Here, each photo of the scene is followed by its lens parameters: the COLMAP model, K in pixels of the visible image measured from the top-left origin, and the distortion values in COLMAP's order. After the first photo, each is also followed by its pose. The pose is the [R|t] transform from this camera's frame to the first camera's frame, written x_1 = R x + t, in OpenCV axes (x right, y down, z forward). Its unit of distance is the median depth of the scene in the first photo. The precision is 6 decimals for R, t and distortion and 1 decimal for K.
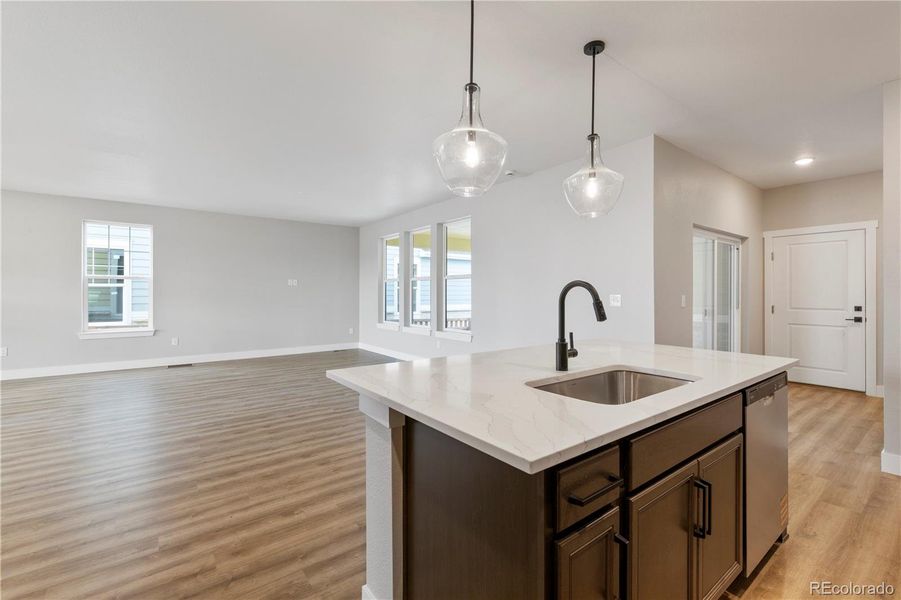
lens RADIAL K [[393.5, 0, 451.4], [0, 393.5, 292.4], [0, 0, 1]] dist [-0.000899, -0.000273]
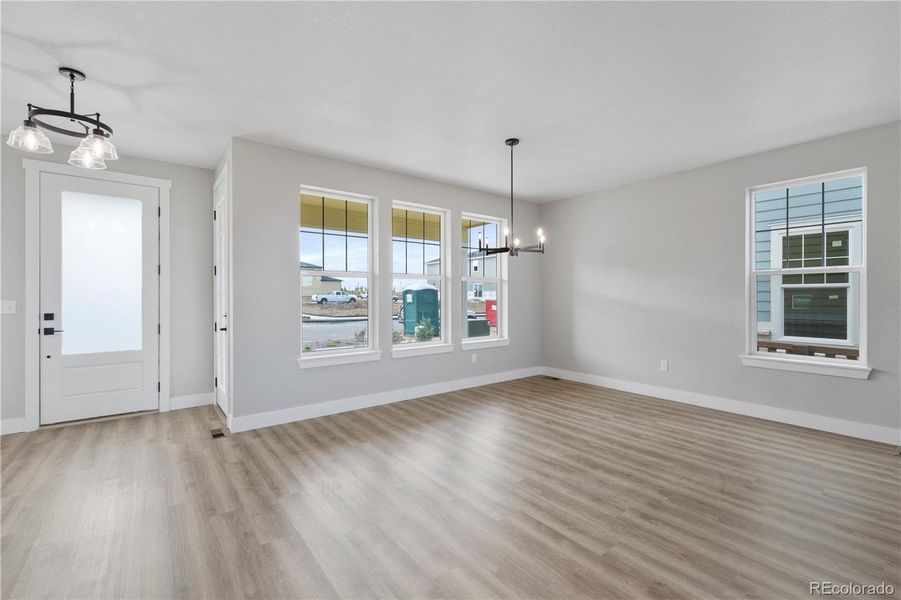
lens RADIAL K [[391.4, 0, 451.3], [0, 391.4, 295.9], [0, 0, 1]] dist [0.000373, -0.000132]
pose [[0.010329, -0.002664, -0.999943, -0.222684], [0.002557, 0.999993, -0.002638, 0.000477], [0.999943, -0.002530, 0.010336, 0.399653]]
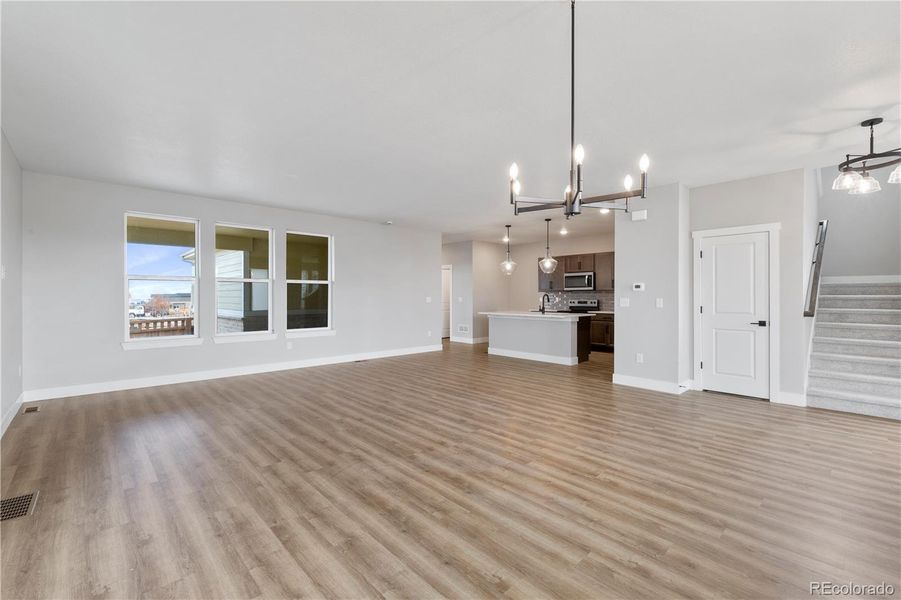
lens RADIAL K [[391.4, 0, 451.3], [0, 391.4, 295.9], [0, 0, 1]] dist [0.000373, -0.000132]
pose [[-0.098106, 0.001322, 0.995175, -0.964275], [-0.002550, 0.999996, -0.001579, 0.000732], [-0.995173, -0.002692, -0.098102, 0.584336]]
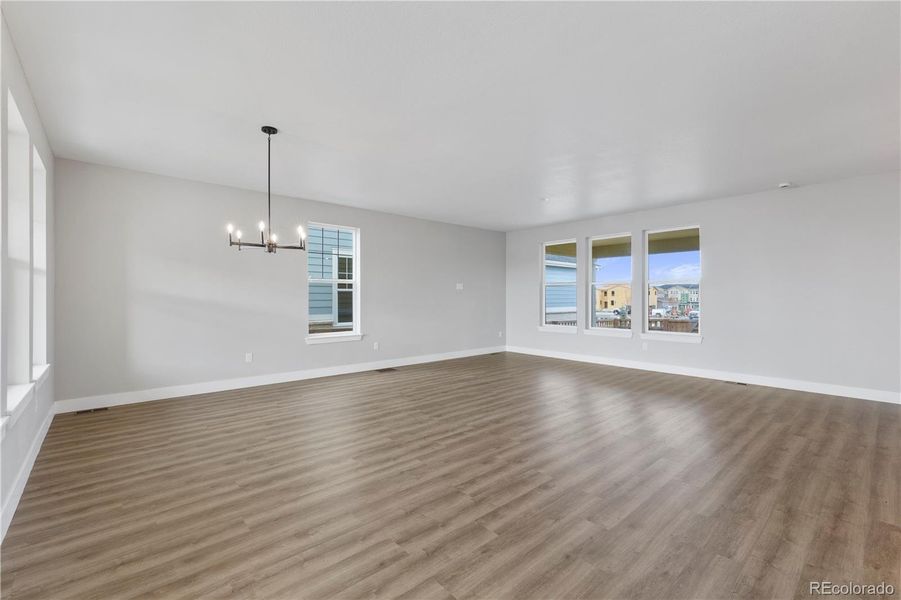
lens RADIAL K [[391.4, 0, 451.3], [0, 391.4, 295.9], [0, 0, 1]] dist [0.000373, -0.000132]
pose [[0.997076, 0.000363, 0.076420, -0.542777], [-0.000330, 1.000000, -0.000438, -0.000340], [-0.076420, 0.000411, 0.997076, 0.001144]]
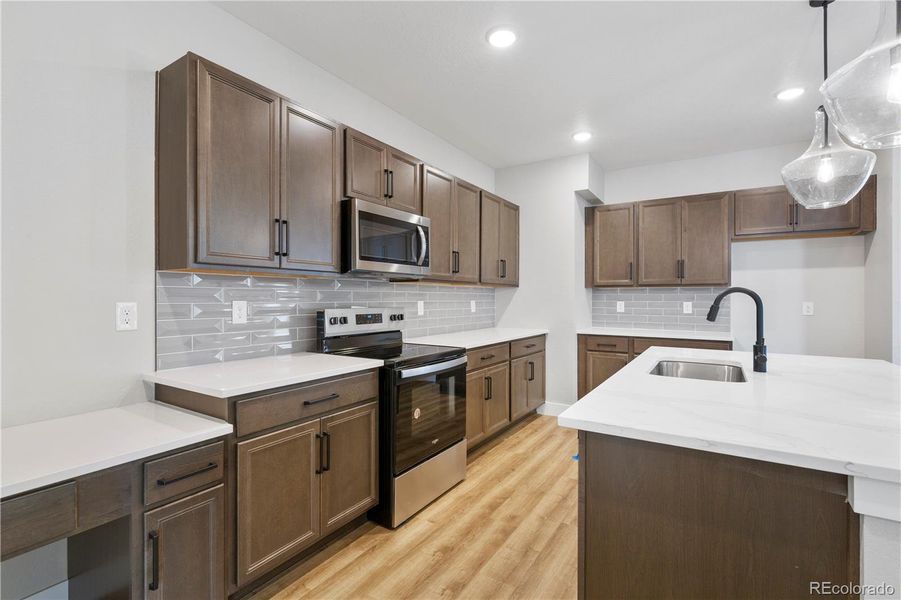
lens RADIAL K [[422.2, 0, 450.5], [0, 422.2, 300.0], [0, 0, 1]] dist [0.000062, -0.000031]
pose [[-0.932949, -0.006583, -0.359947, 0.352566], [-0.009989, 0.999921, 0.007602, -0.001381], [0.359869, 0.010688, -0.932942, 0.412862]]
